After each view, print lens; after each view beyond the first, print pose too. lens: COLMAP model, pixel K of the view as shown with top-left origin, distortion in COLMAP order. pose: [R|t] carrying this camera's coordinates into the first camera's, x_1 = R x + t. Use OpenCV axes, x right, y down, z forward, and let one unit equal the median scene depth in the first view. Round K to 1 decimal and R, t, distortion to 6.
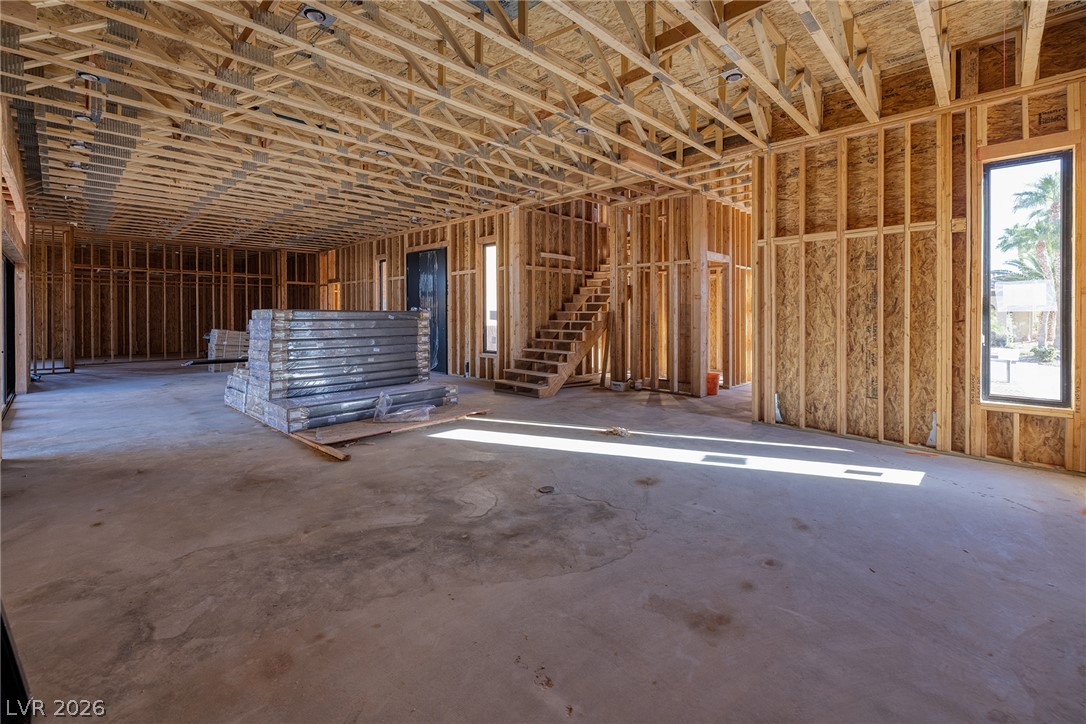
lens RADIAL K [[479.2, 0, 542.8], [0, 479.2, 359.0], [0, 0, 1]] dist [0.004863, 0.000242]
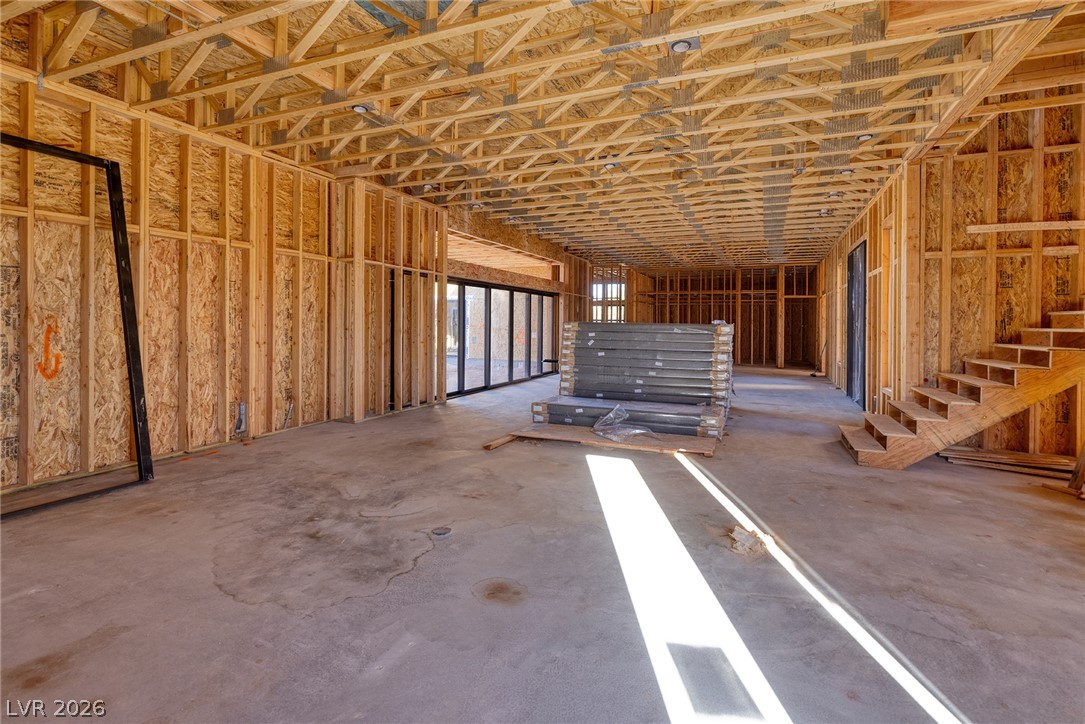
lens RADIAL K [[478.7, 0, 572.3], [0, 478.7, 326.7], [0, 0, 1]] dist [0.004863, 0.000242]
pose [[0.382926, 0.011211, -0.923711, 1.004371], [-0.102965, 0.994214, -0.030617, -0.094759], [0.918023, 0.106834, 0.381864, 0.985002]]
